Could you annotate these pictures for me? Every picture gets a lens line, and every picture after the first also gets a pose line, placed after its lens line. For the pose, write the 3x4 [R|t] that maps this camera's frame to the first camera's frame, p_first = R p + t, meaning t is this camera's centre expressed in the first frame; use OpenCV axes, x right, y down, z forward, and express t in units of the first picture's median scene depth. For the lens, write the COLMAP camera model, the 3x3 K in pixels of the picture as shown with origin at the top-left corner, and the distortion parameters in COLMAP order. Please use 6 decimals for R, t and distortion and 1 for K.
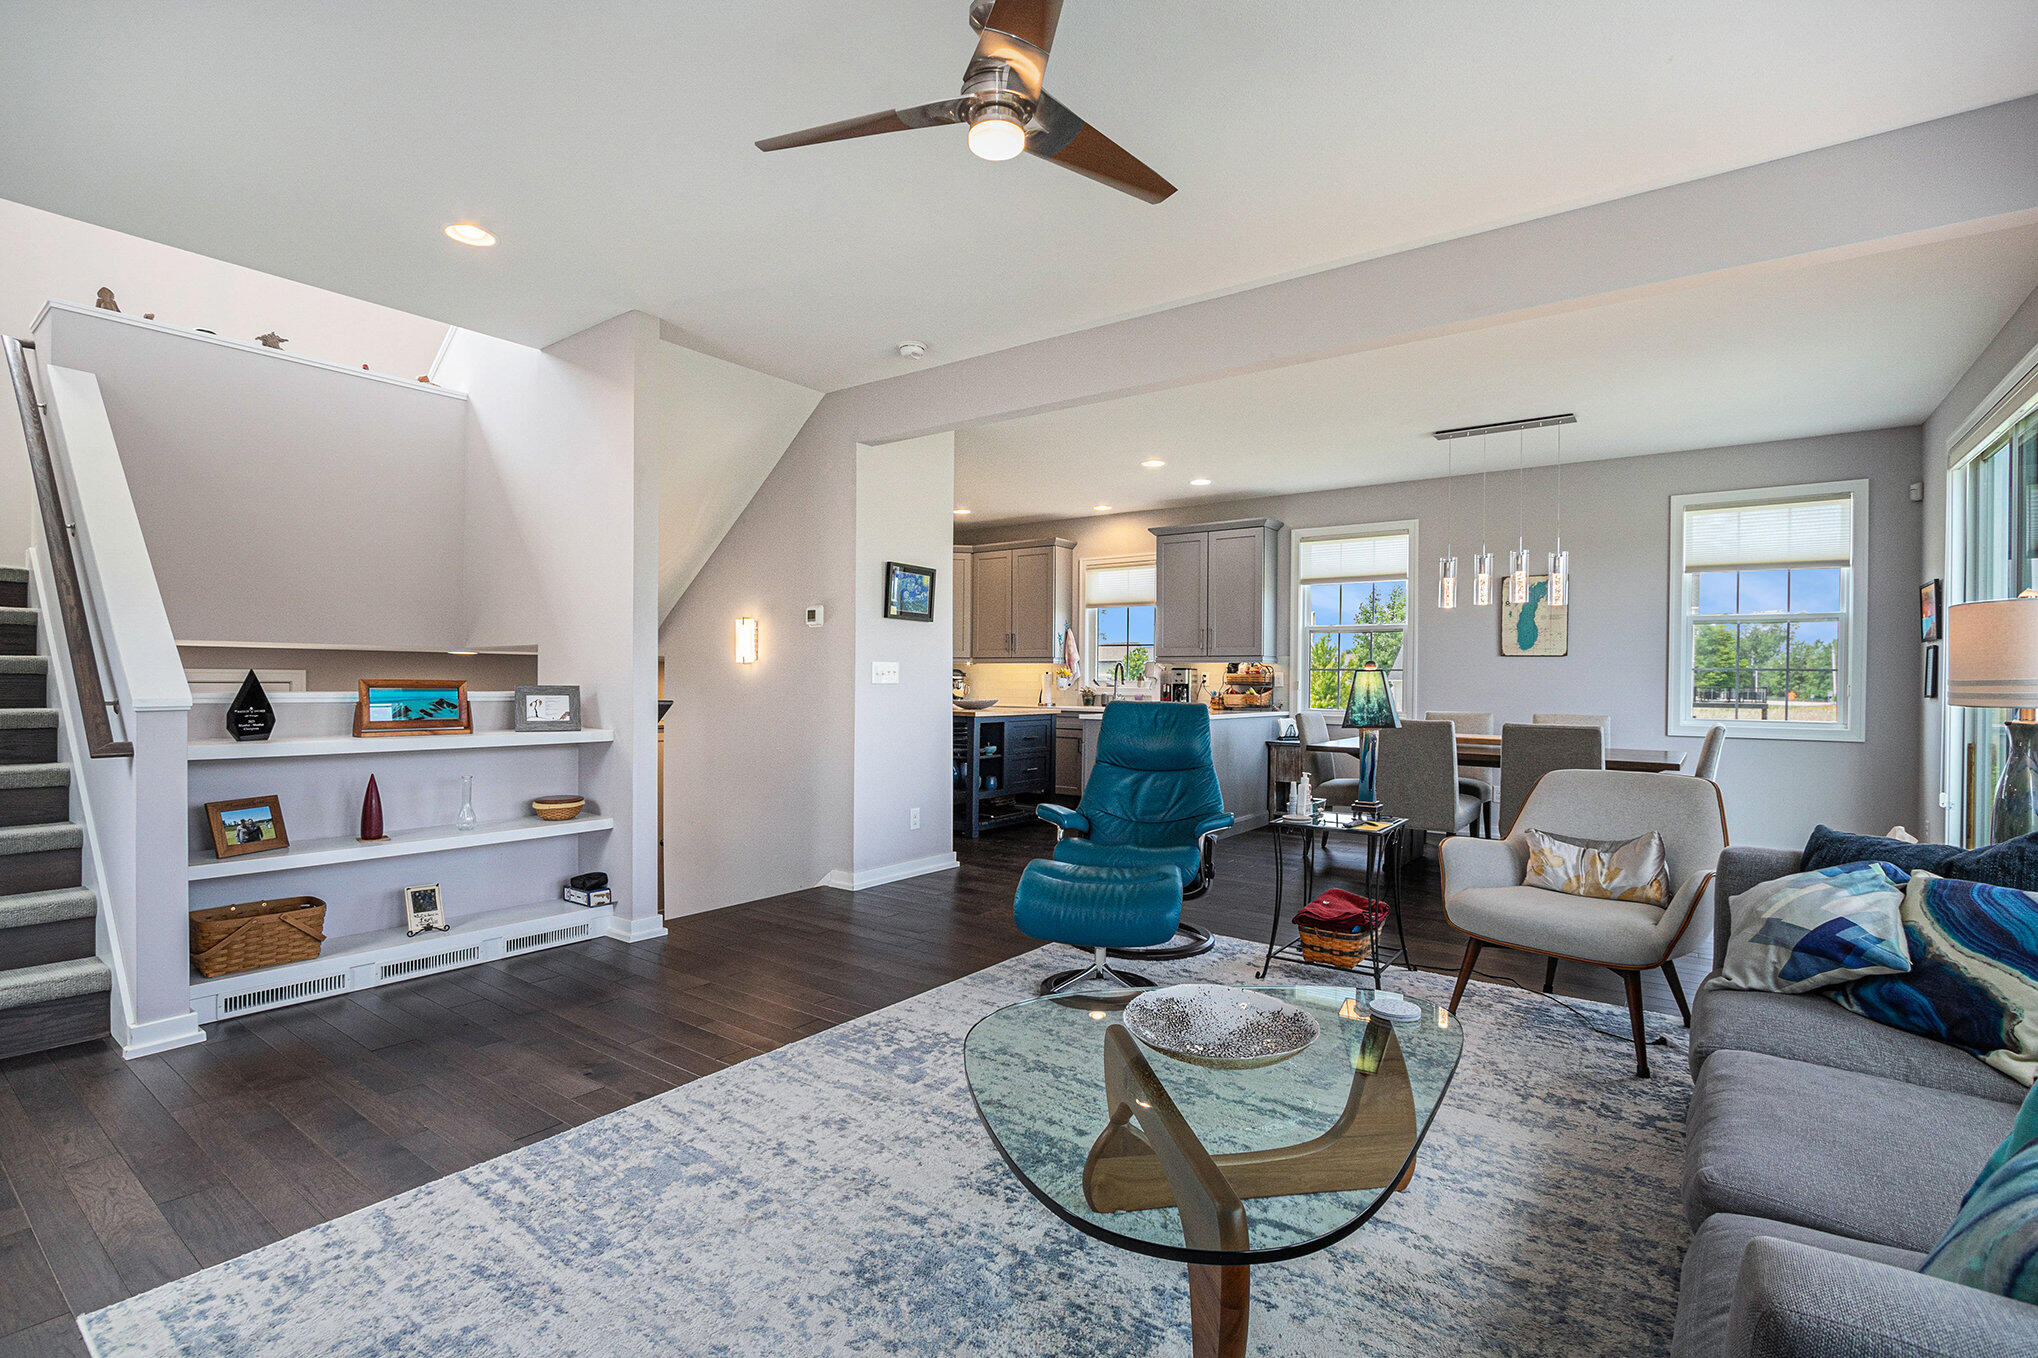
lens RADIAL K [[941.6, 0, 1008.2], [0, 941.6, 690.5], [0, 0, 1]] dist [-0.018756, -0.000081]
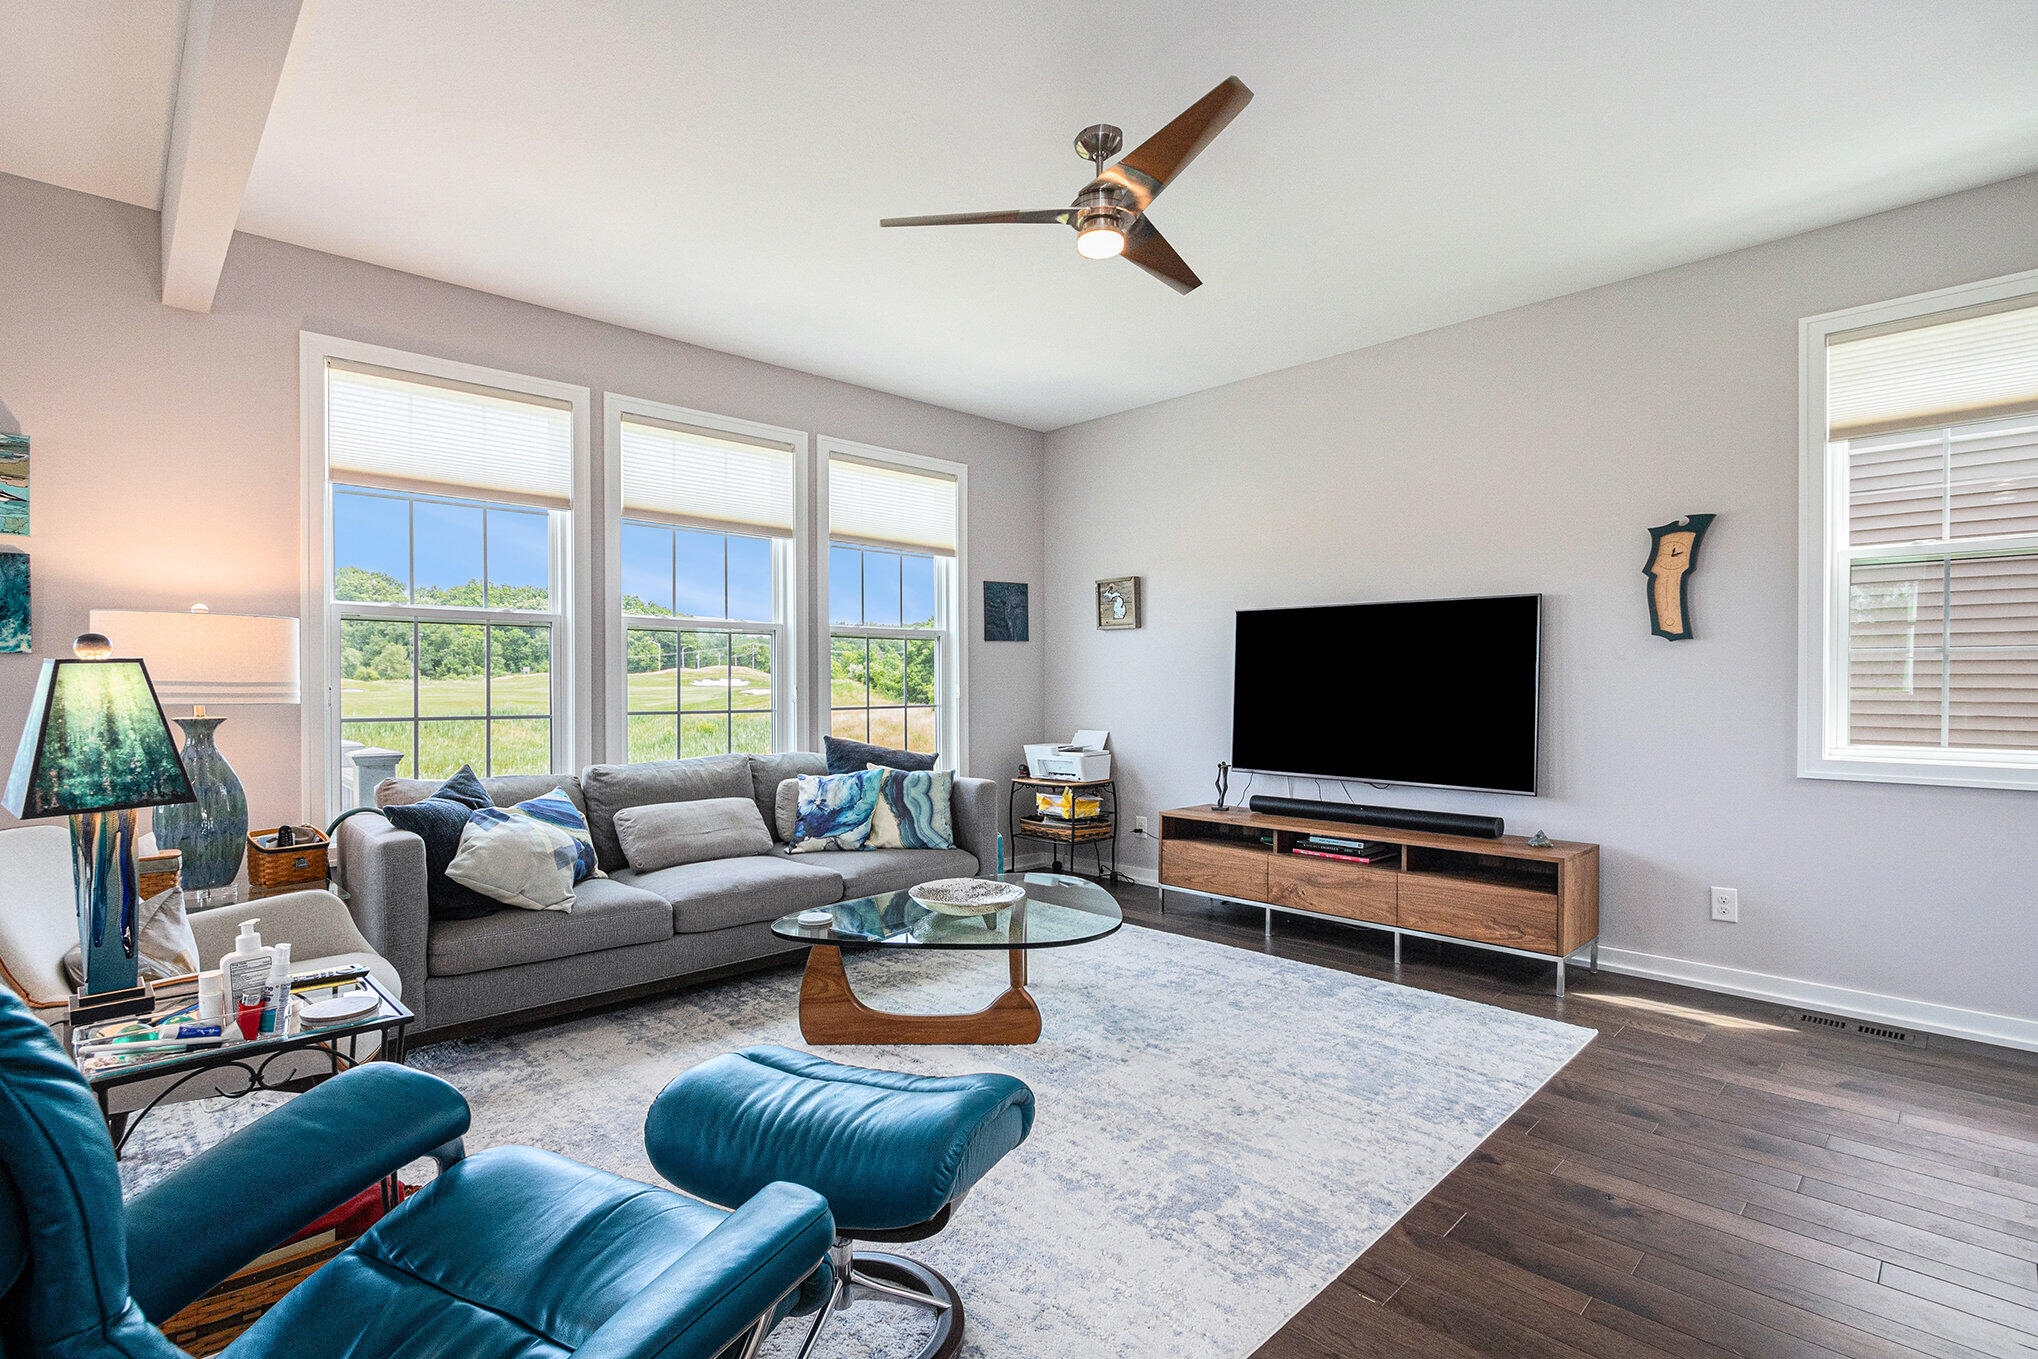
lens RADIAL K [[941.6, 0, 1008.2], [0, 941.6, 691.0], [0, 0, 1]] dist [-0.018756, -0.000081]
pose [[-0.986416, -0.008149, 0.164063, -0.031252], [-0.004534, 0.999739, 0.022396, -0.010908], [-0.164203, 0.021348, -0.986196, 0.714387]]
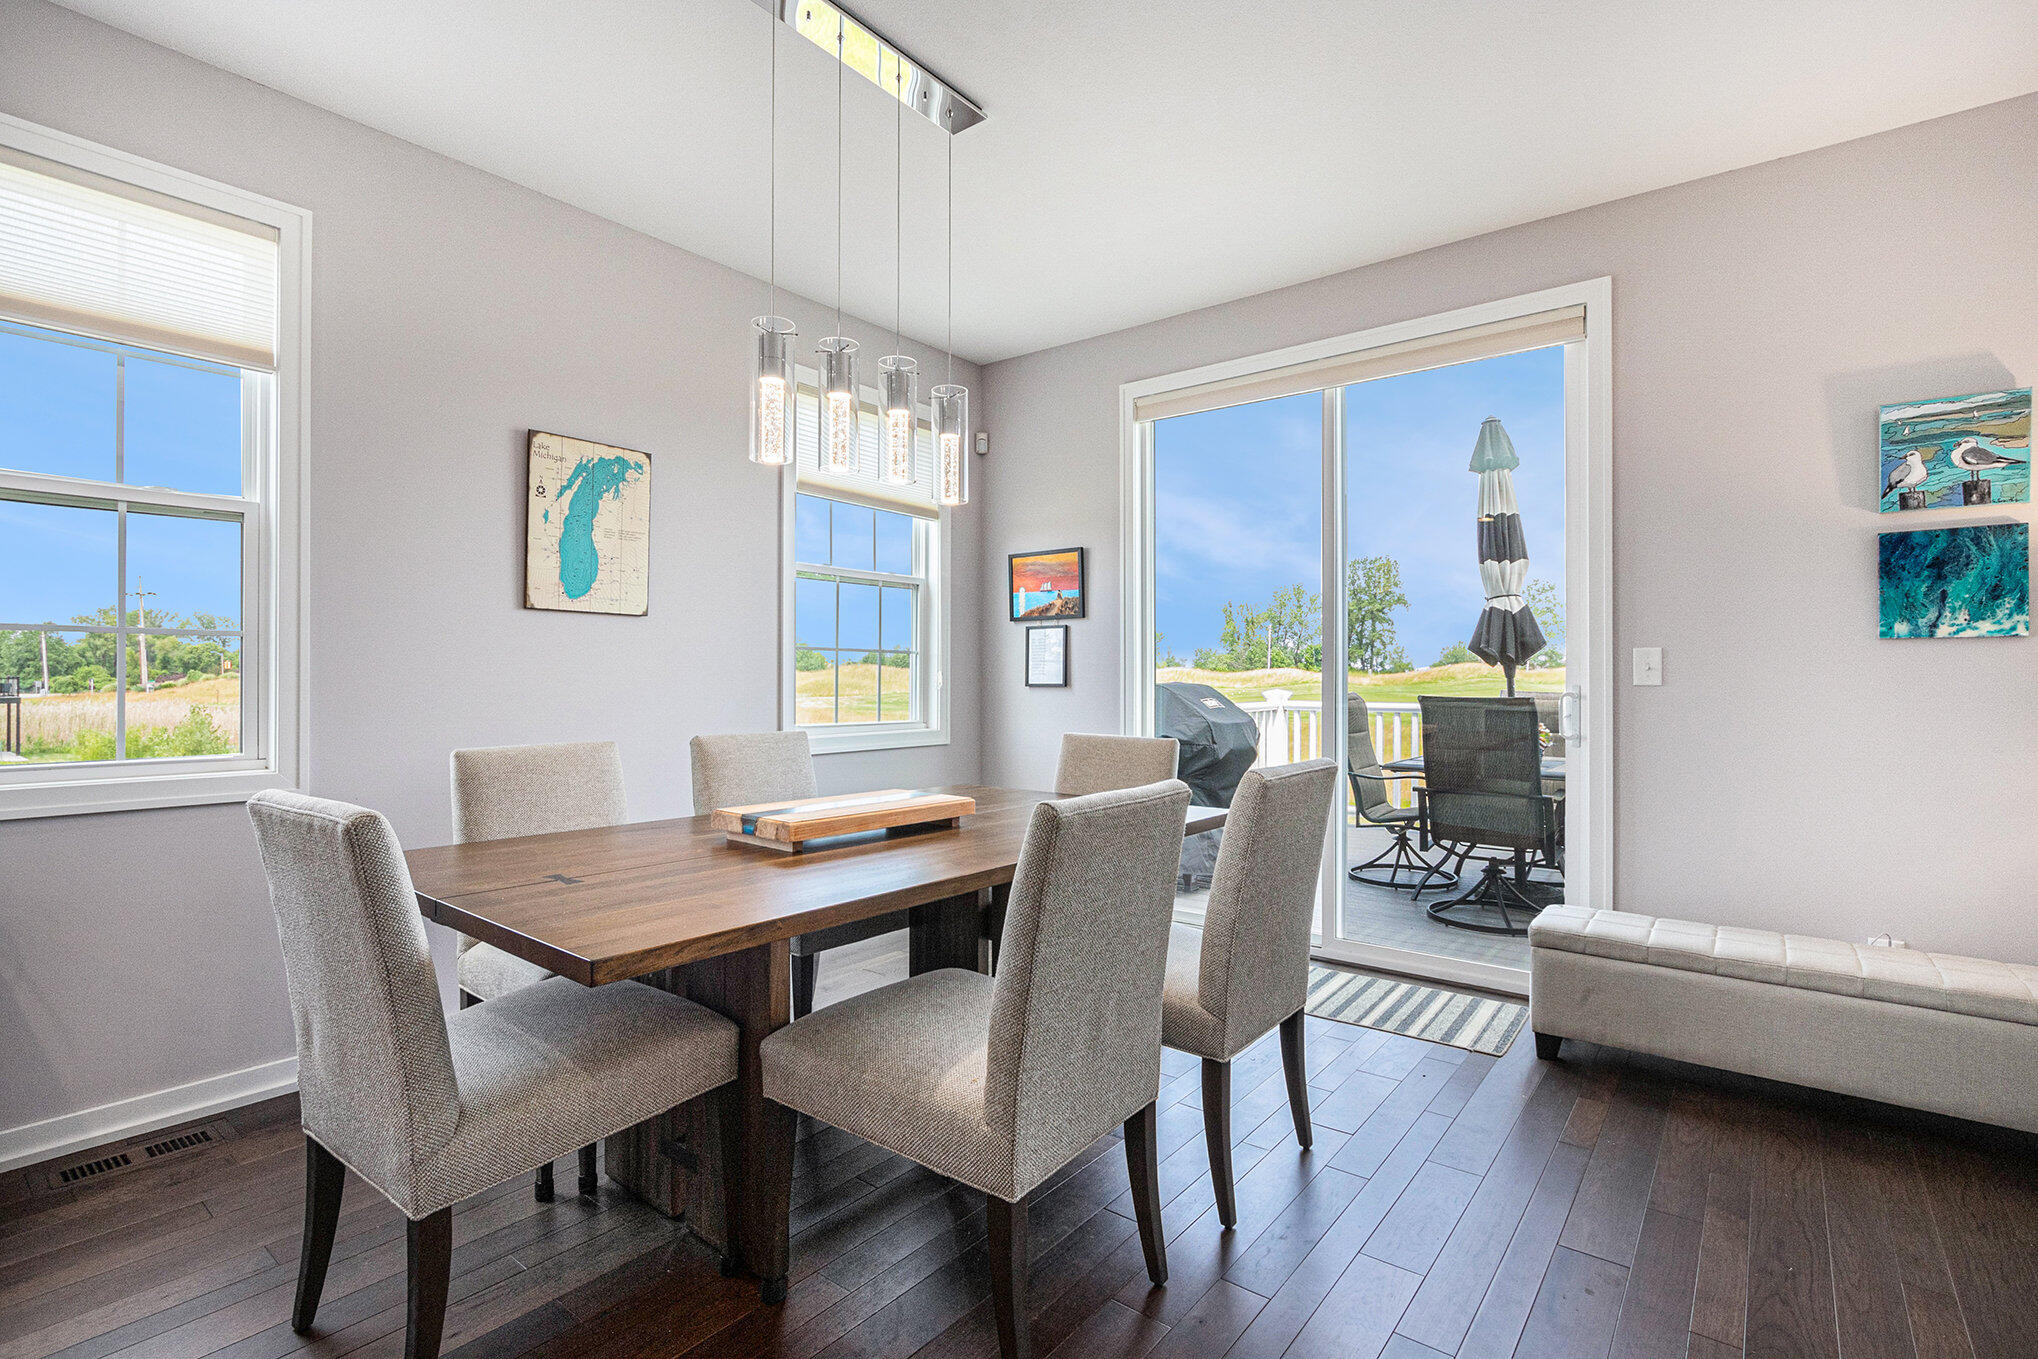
lens RADIAL K [[947.2, 0, 1019.0], [0, 947.2, 679.5], [0, 0, 1]] dist [-0.027945, 0.000319]
pose [[0.022259, -0.008060, 0.999720, 0.094705], [0.008986, 0.999929, 0.007861, -0.005431], [-0.999712, 0.008809, 0.022330, 0.766681]]
